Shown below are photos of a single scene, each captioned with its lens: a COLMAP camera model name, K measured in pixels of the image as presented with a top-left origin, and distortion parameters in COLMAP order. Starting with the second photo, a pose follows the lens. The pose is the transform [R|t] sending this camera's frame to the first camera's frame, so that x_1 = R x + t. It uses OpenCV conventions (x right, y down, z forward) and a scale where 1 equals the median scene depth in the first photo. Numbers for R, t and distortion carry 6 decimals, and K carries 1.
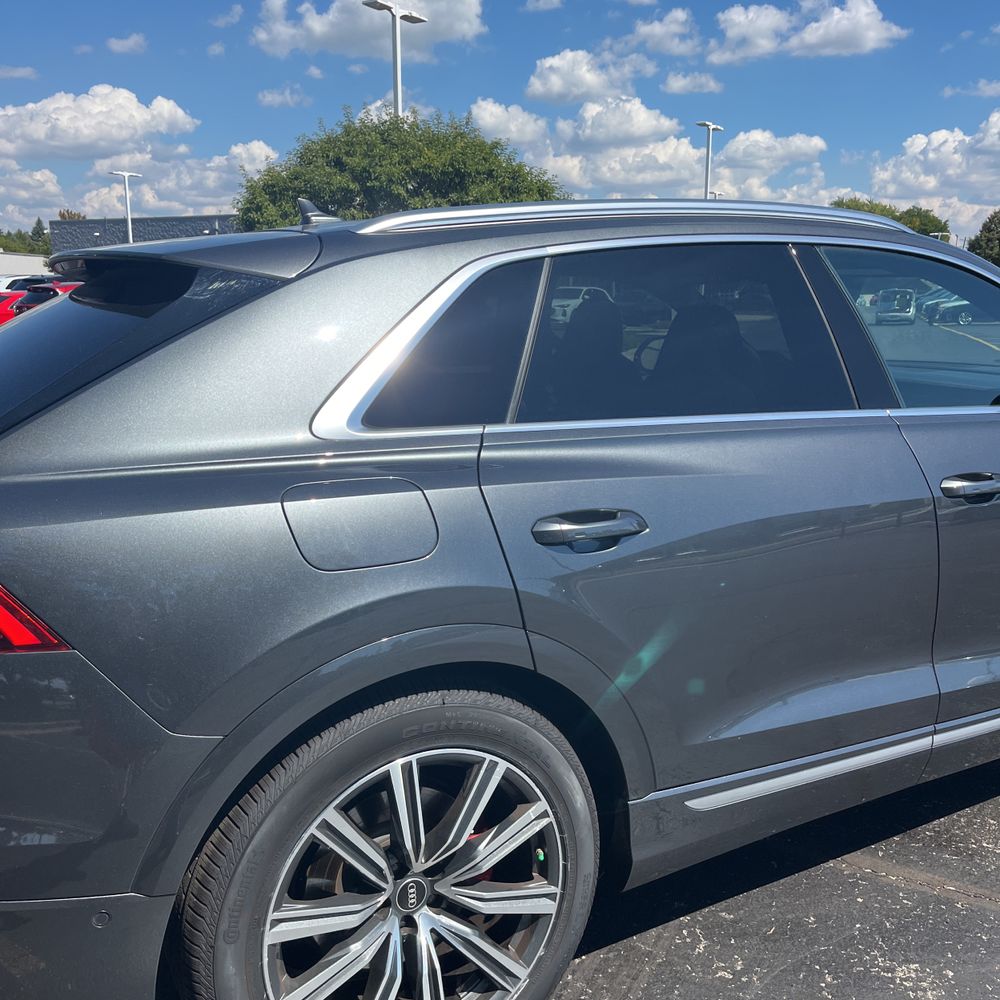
lens RADIAL K [[1013.5, 0, 497.7], [0, 1013.5, 507.9], [0, 0, 1]] dist [0.015715, 0.014822]
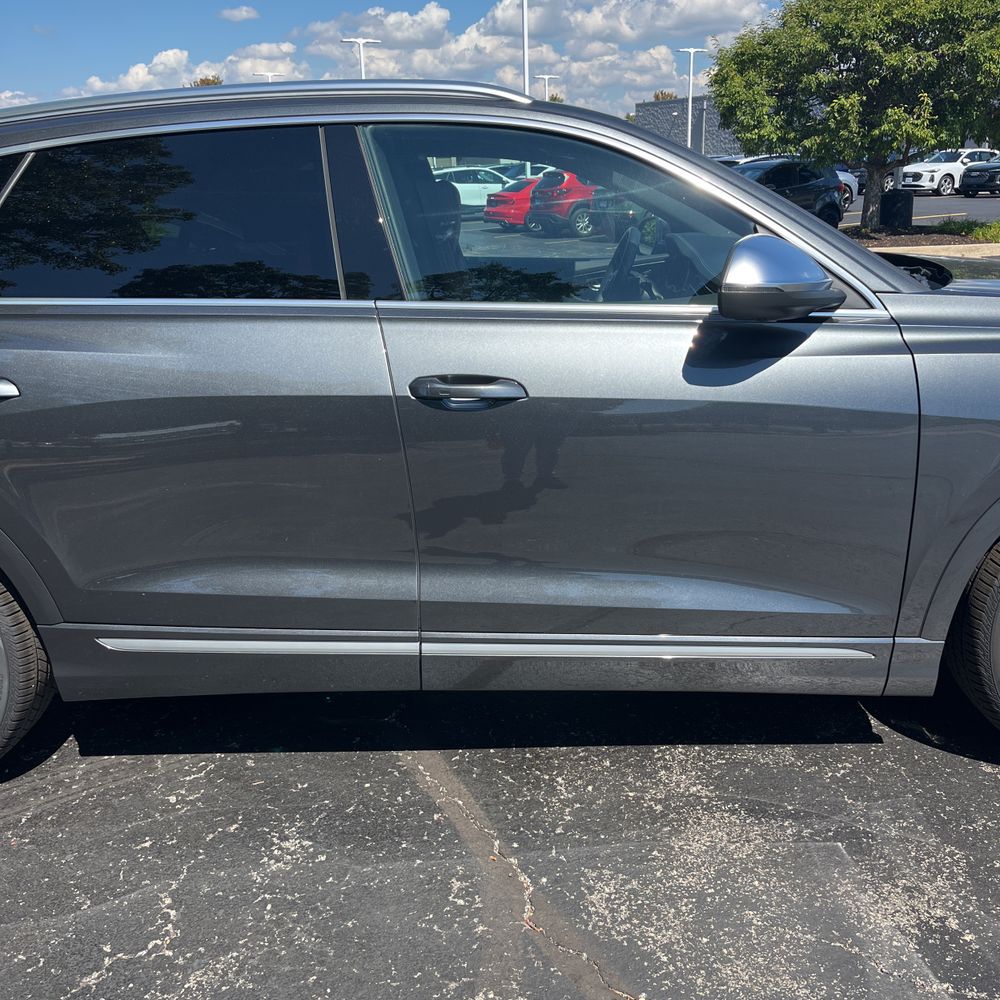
lens RADIAL K [[1013.8, 0, 506.8], [0, 1013.8, 505.8], [0, 0, 1]] dist [0.029692, -0.022244]
pose [[0.852754, 0.134125, -0.504798, 0.136691], [-0.077199, 0.988218, 0.132158, -0.005608], [0.516576, -0.073728, 0.853061, 0.031701]]
